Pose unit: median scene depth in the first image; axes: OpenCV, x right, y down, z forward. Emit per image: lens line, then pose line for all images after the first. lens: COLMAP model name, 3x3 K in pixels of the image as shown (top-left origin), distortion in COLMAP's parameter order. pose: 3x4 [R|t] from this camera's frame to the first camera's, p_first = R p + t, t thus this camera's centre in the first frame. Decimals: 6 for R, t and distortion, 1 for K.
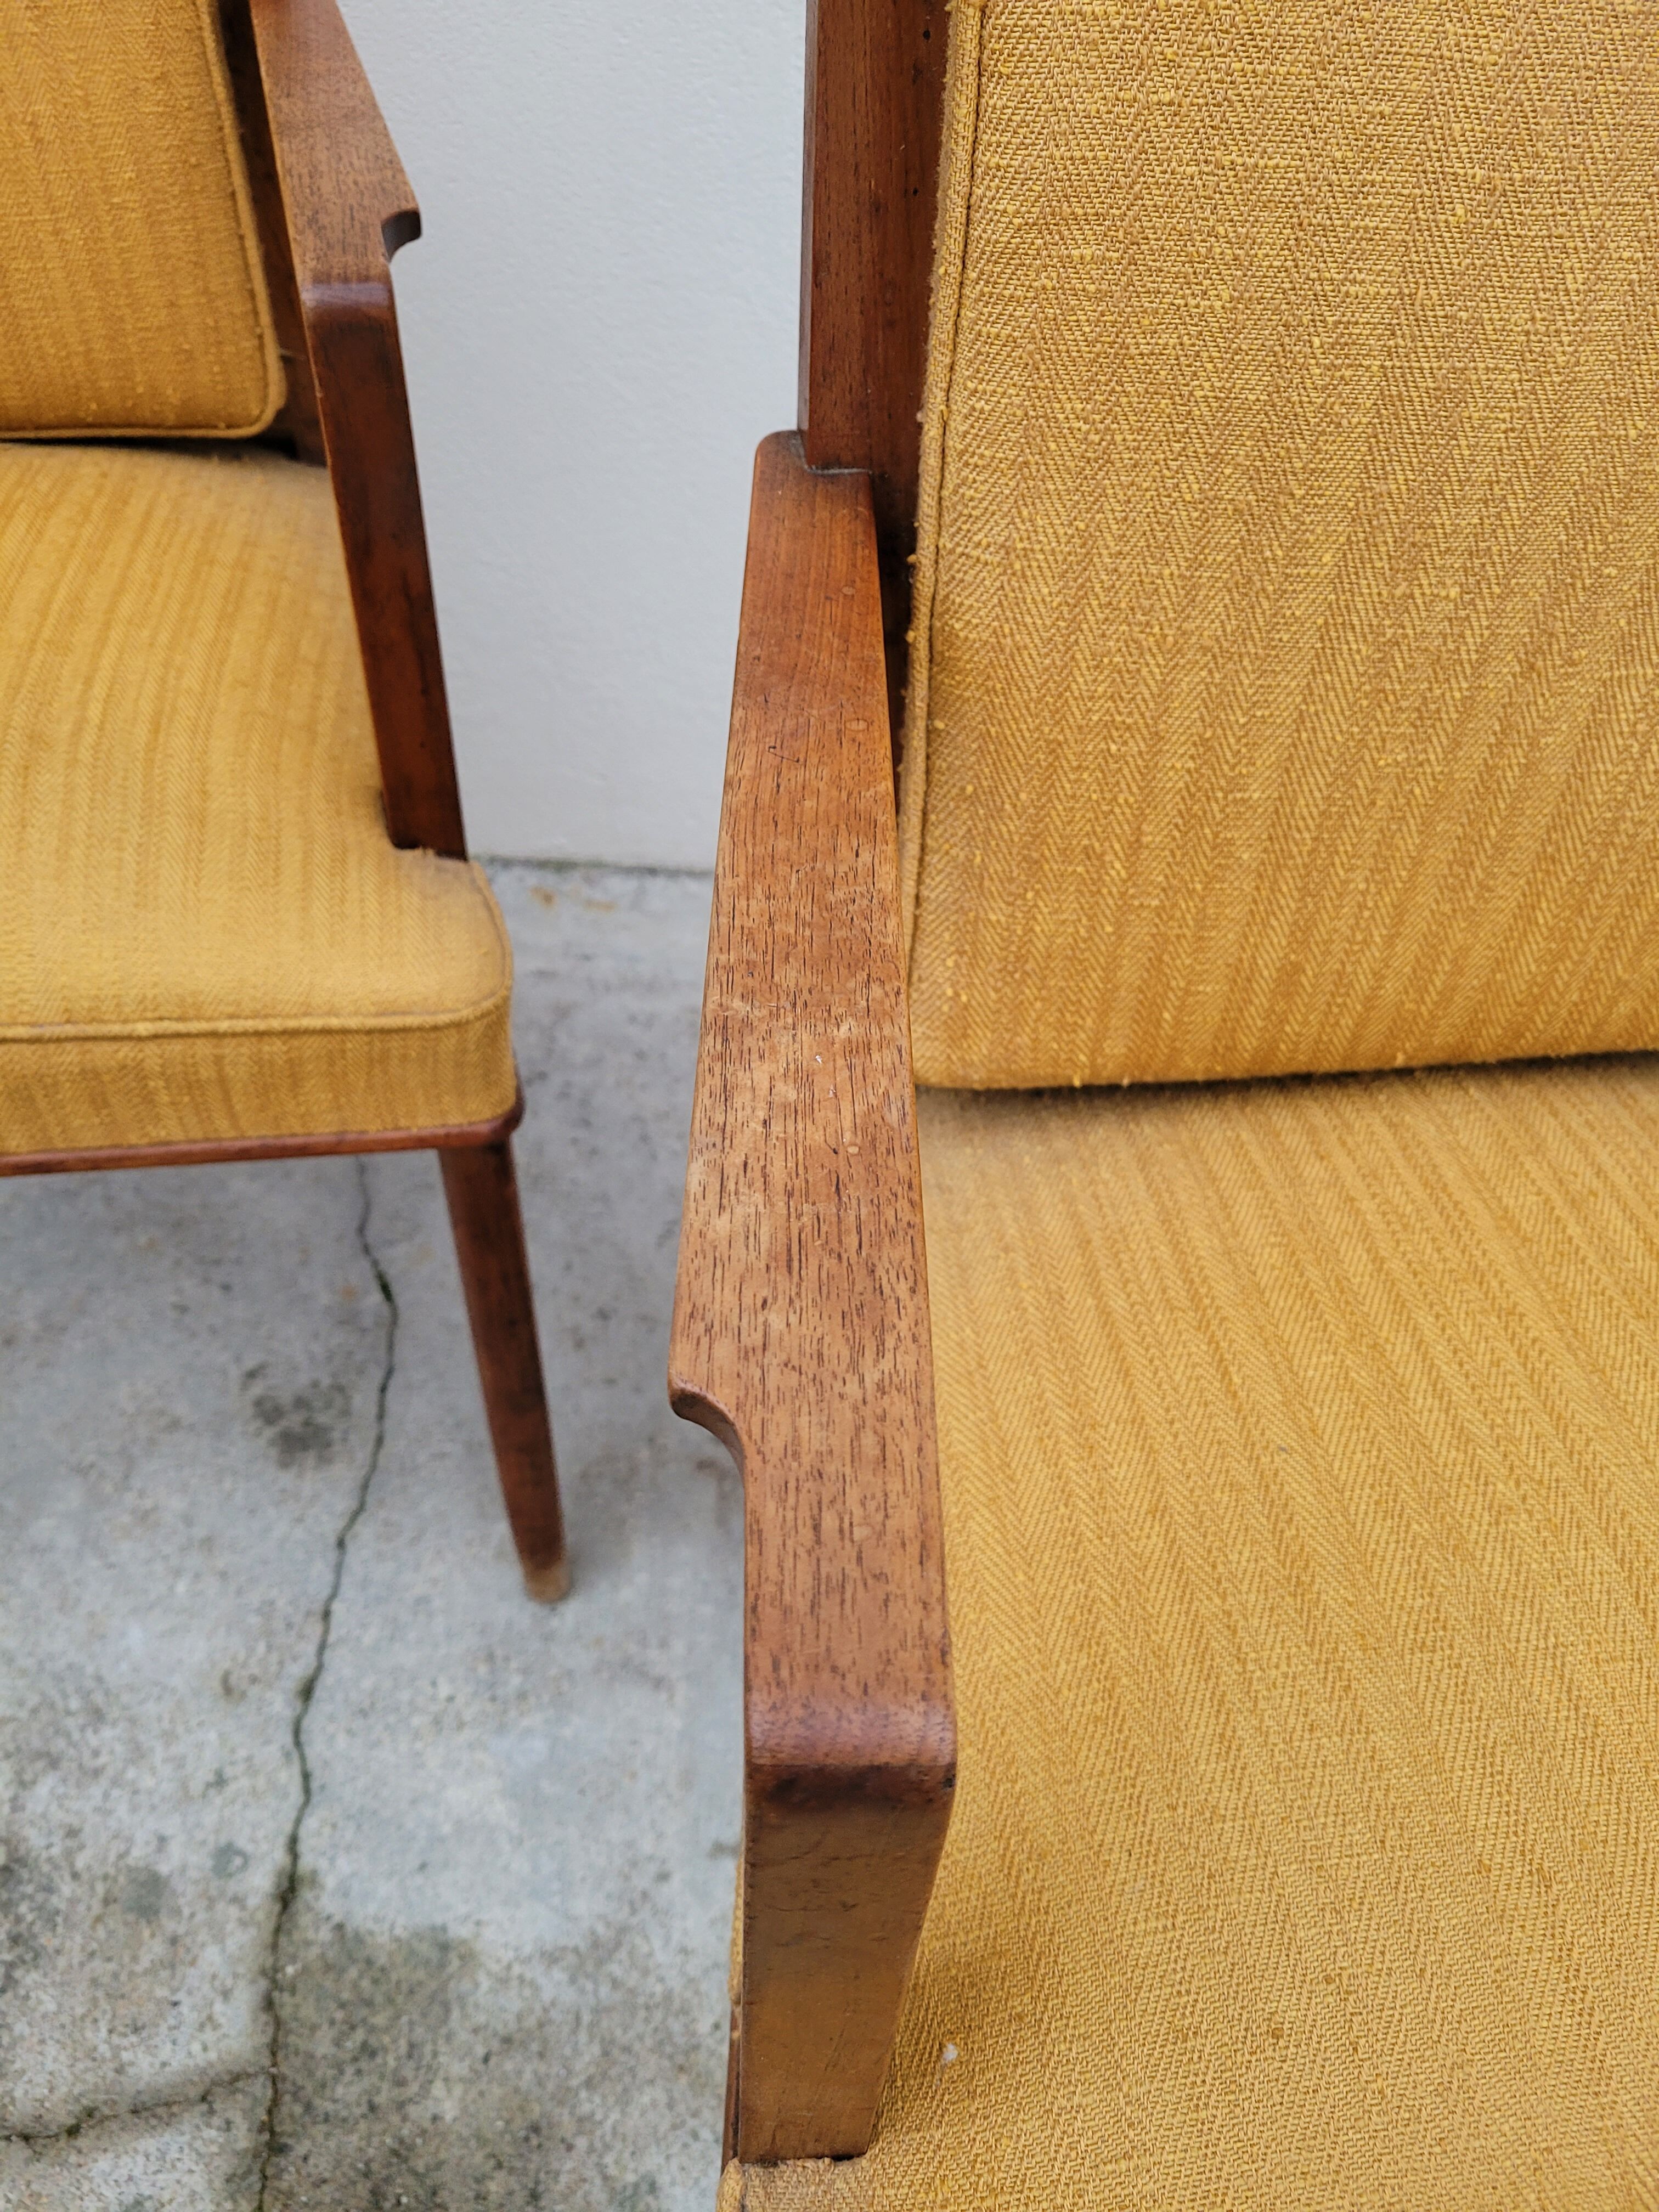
lens RADIAL K [[1685.6, 0, 838.8], [0, 1685.6, 1122.4], [0, 0, 1]] dist [0.029139, -0.022126]
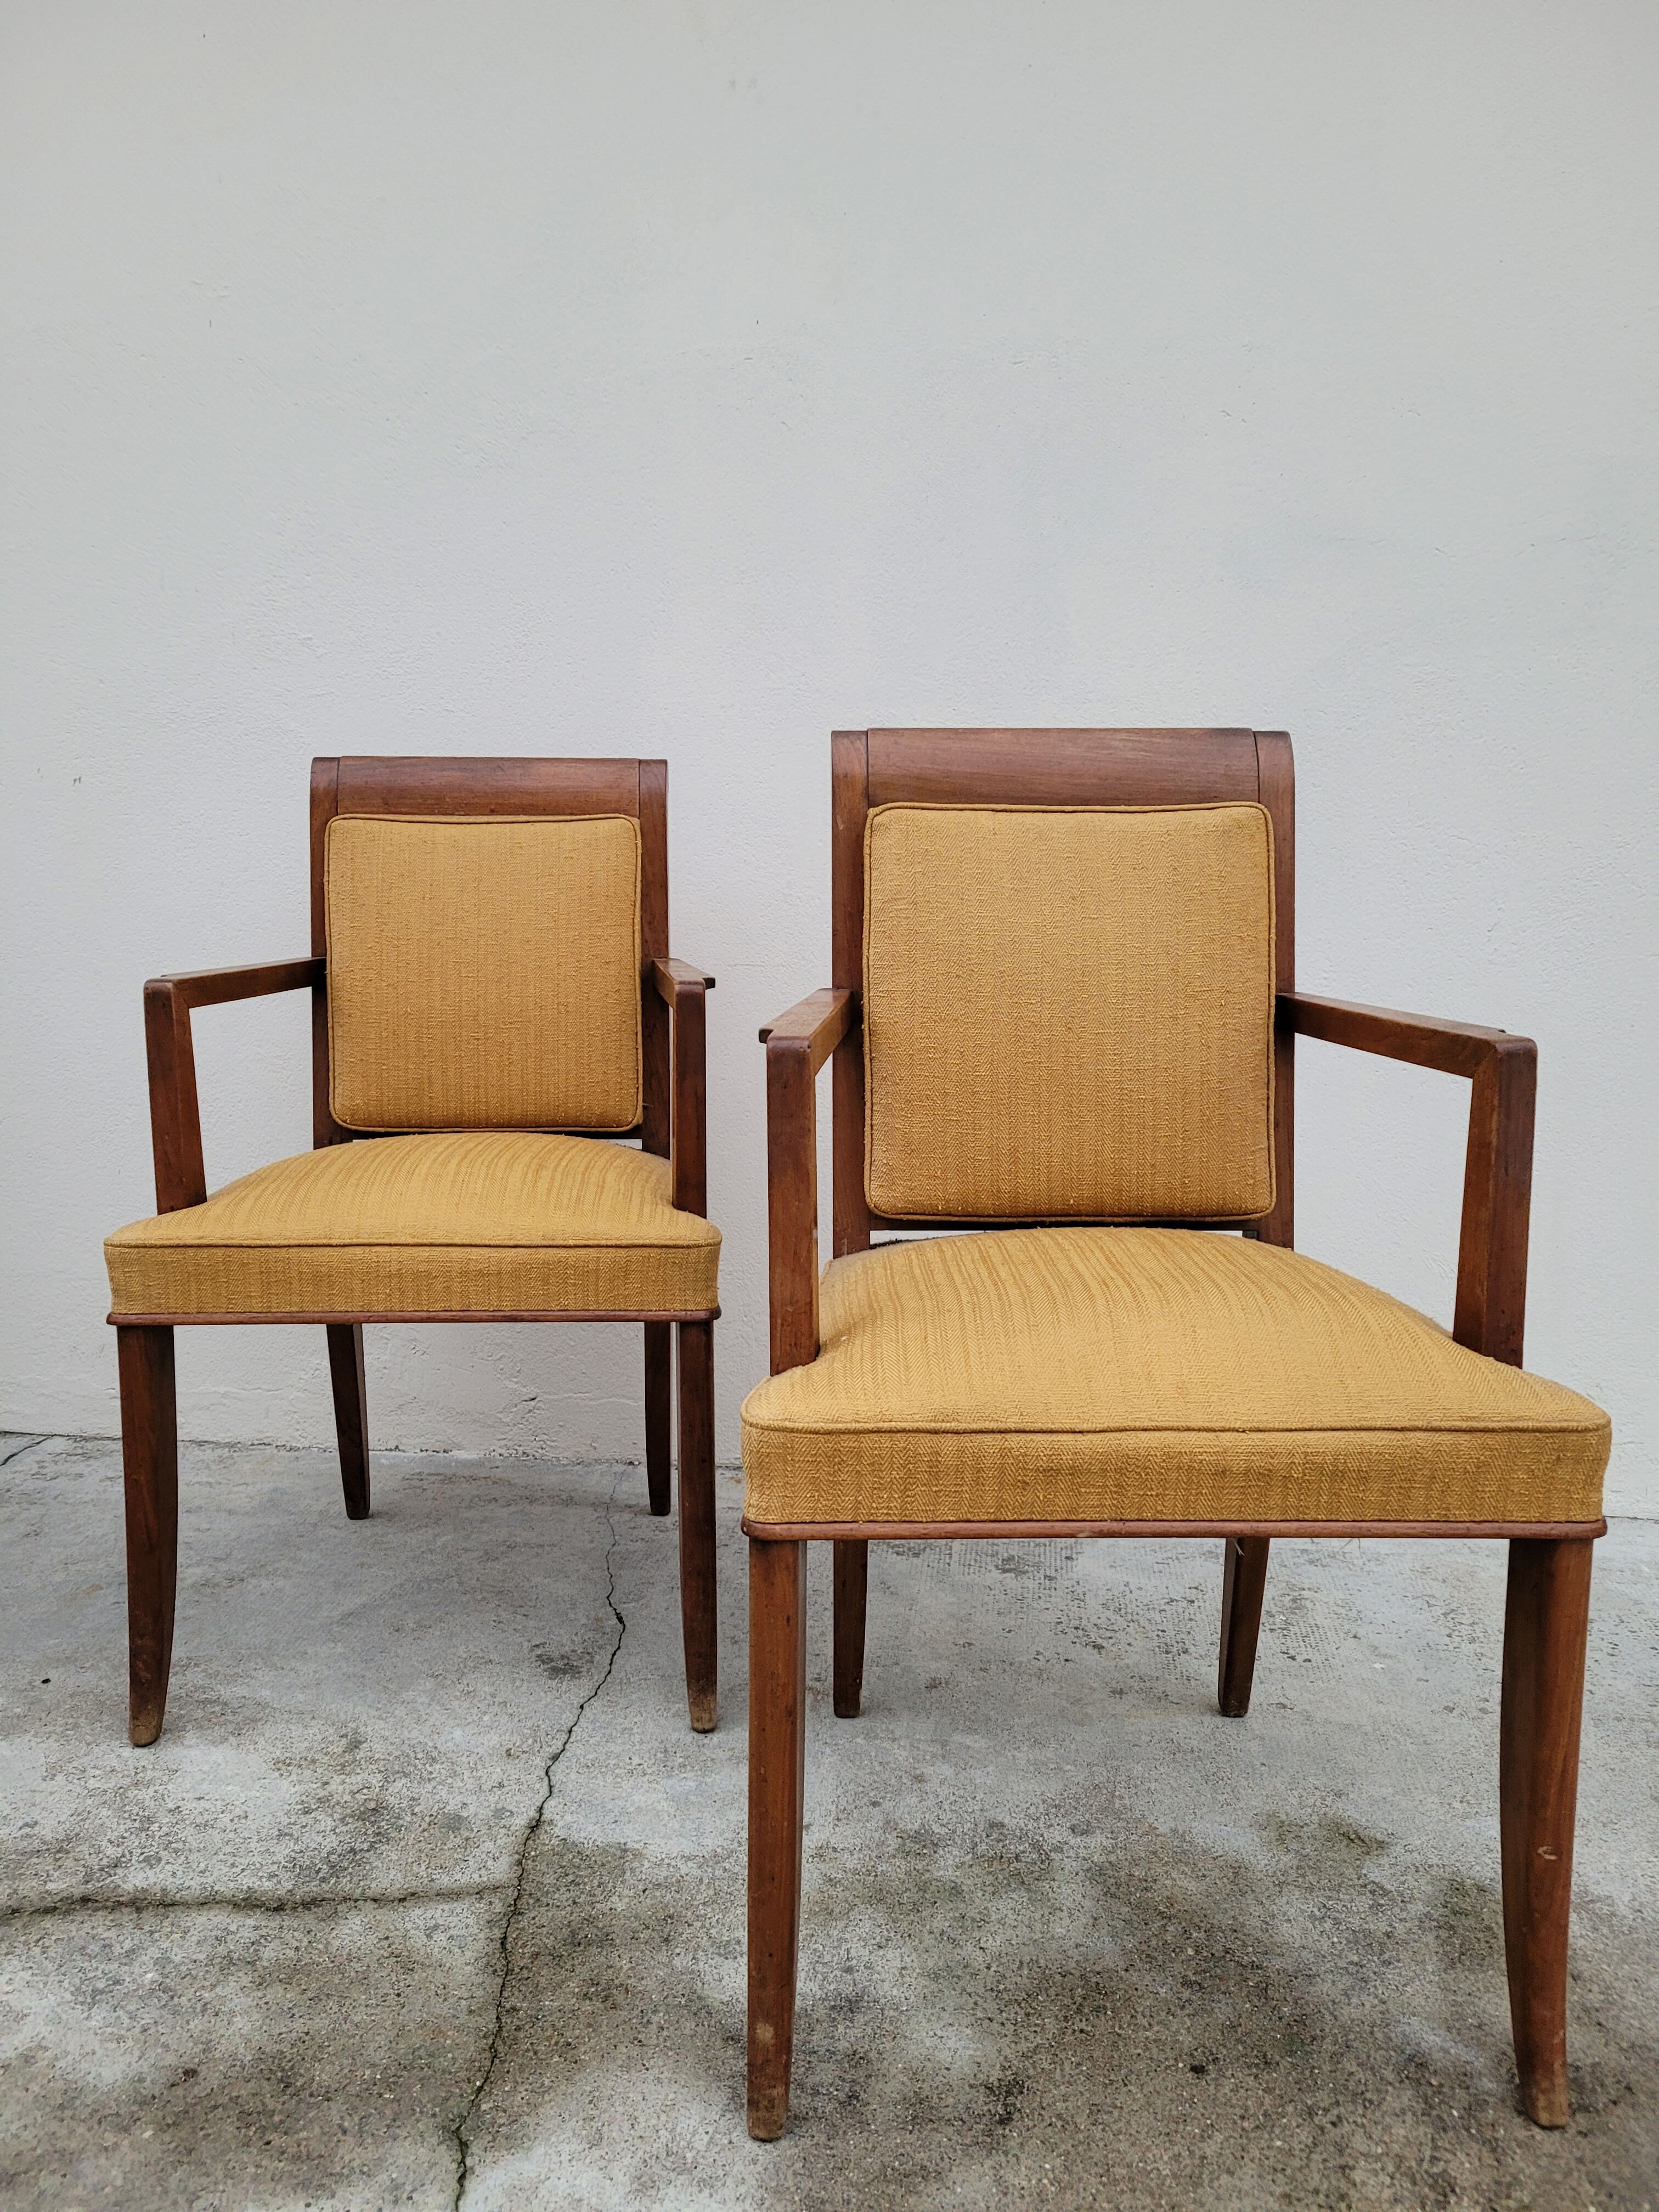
lens RADIAL K [[1656.5, 0, 822.6], [0, 1656.5, 1118.5], [0, 0, 1]] dist [0.054507, -0.032329]
pose [[0.991673, -0.035682, -0.123741, 0.193377], [-0.050204, 0.777722, -0.626601, 0.997534], [0.118595, 0.627595, 0.769454, -0.704718]]
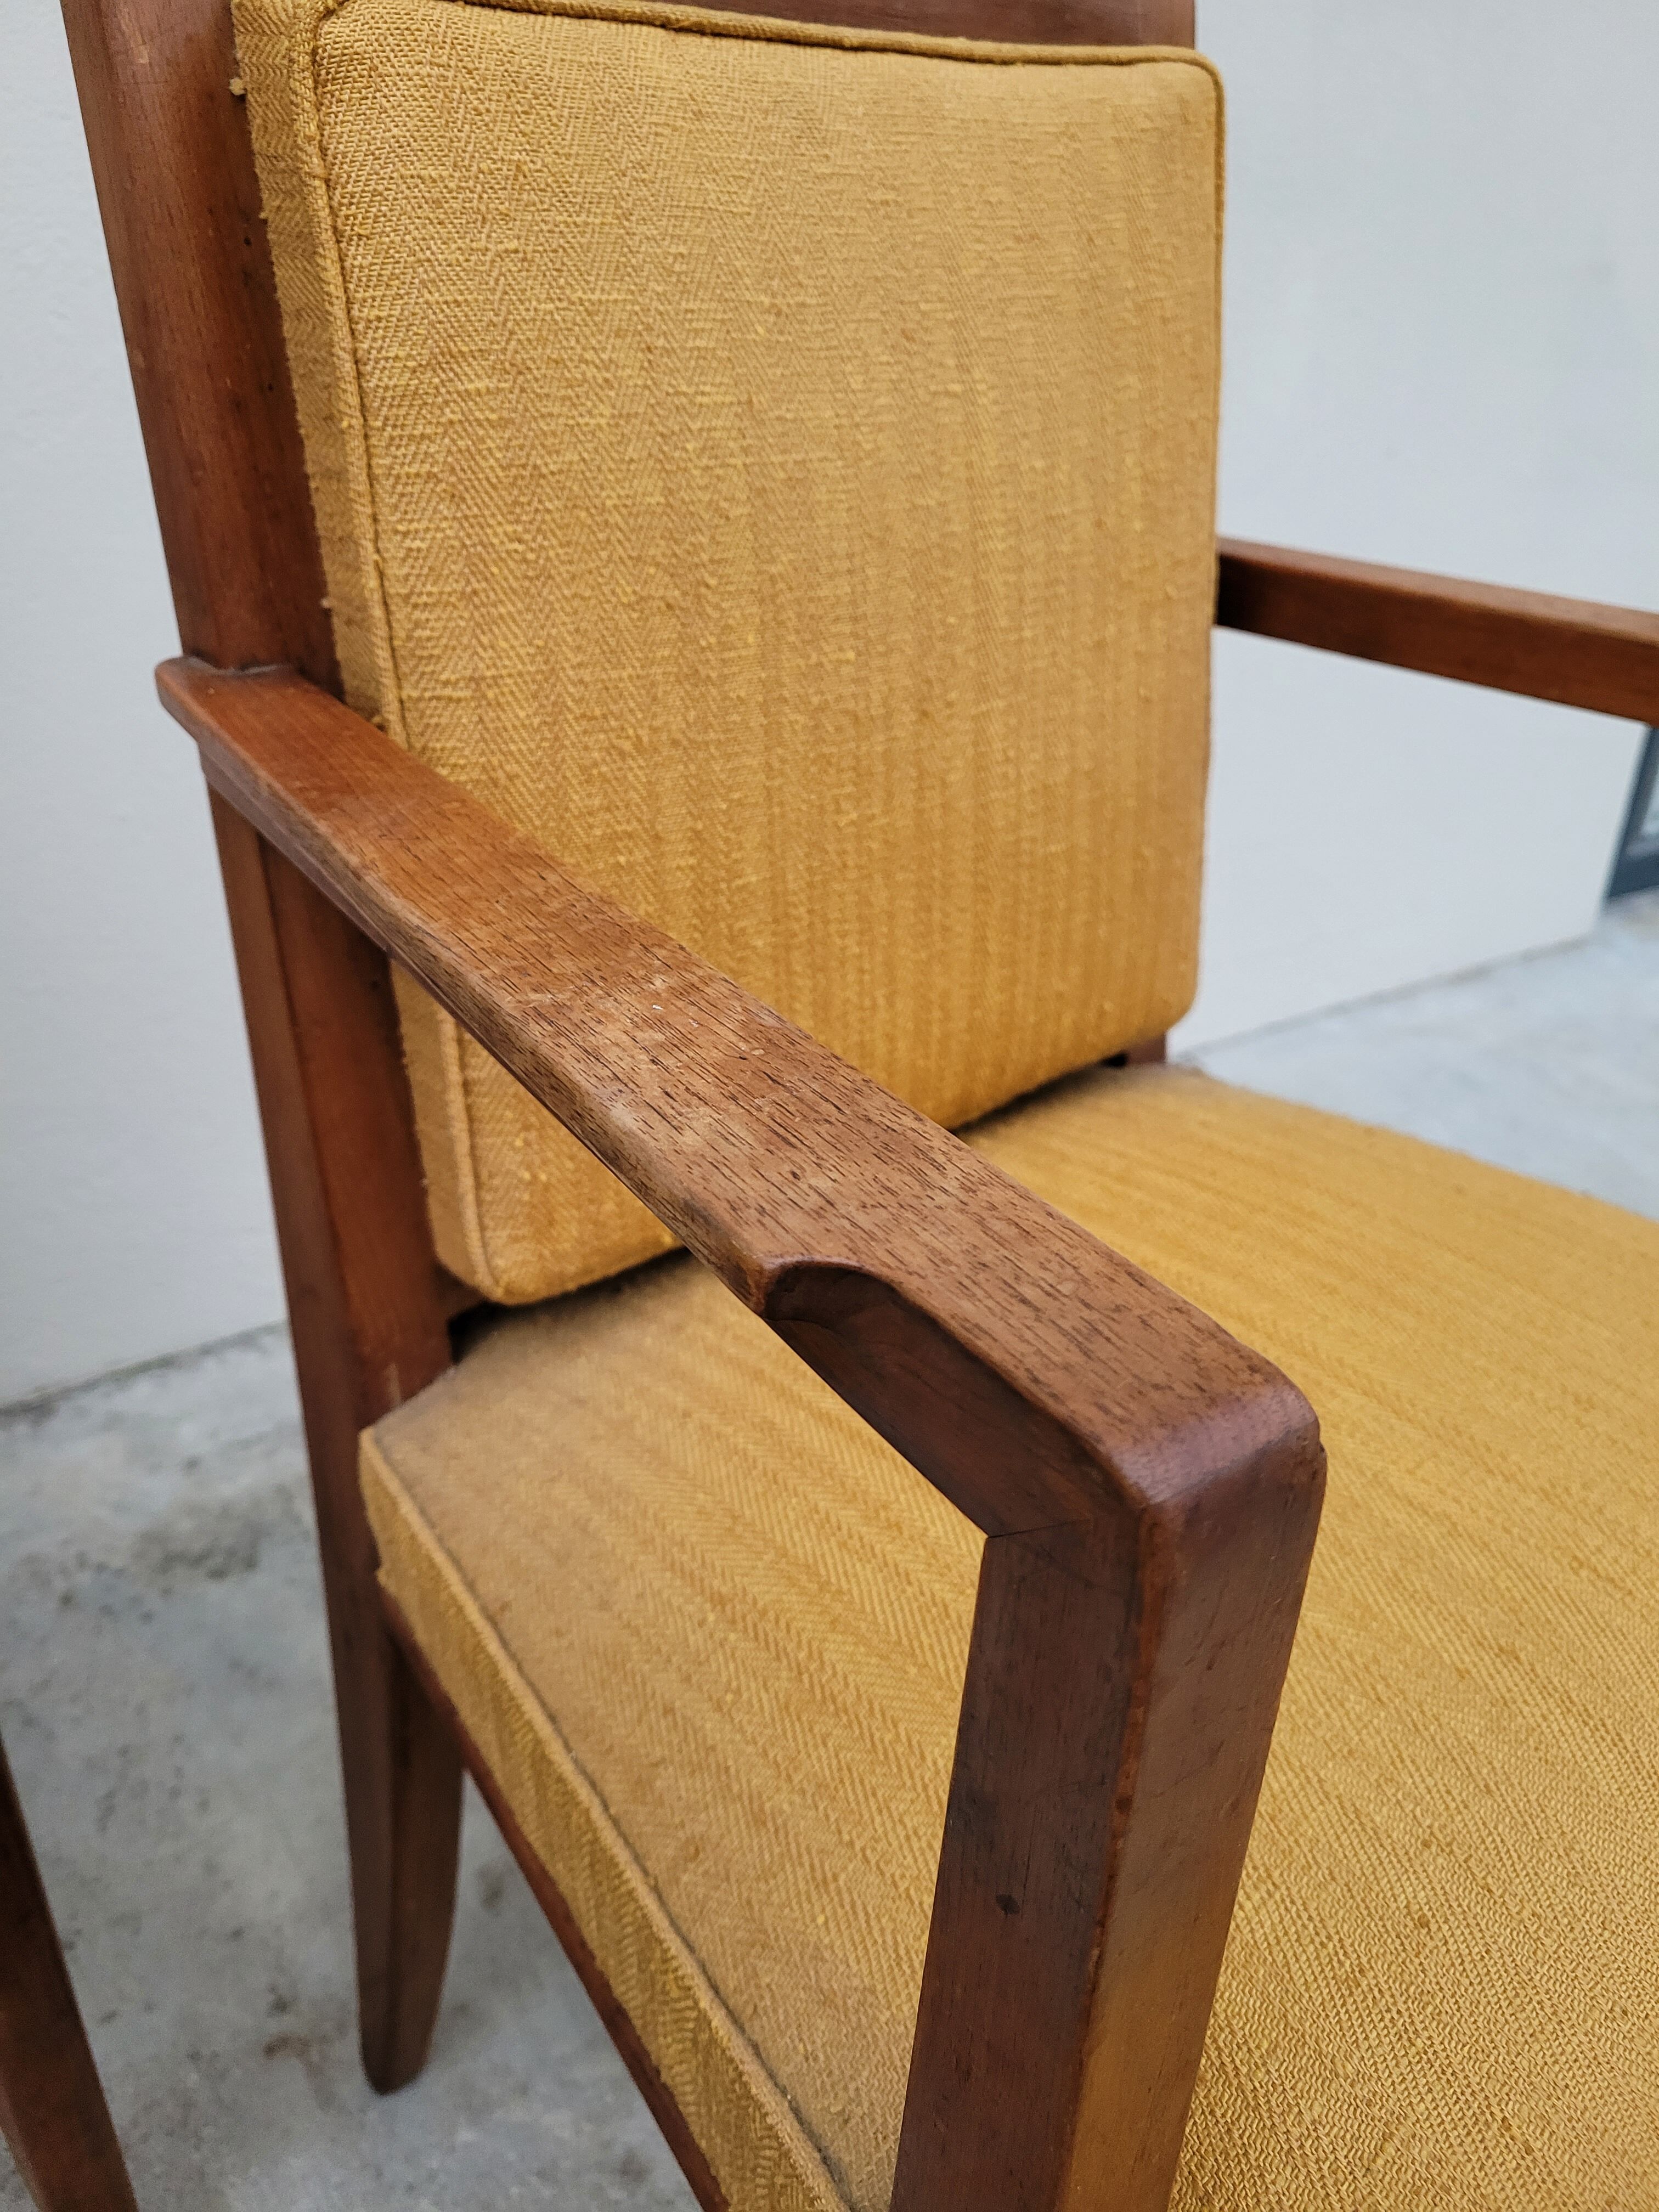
lens RADIAL K [[1695.4, 0, 823.7], [0, 1695.4, 1094.8], [0, 0, 1]] dist [0.021119, -0.016179]
pose [[0.831155, -0.289476, 0.474748, -0.150458], [0.417316, 0.888986, -0.188550, 0.083644], [-0.367463, 0.354834, 0.859688, 0.079286]]
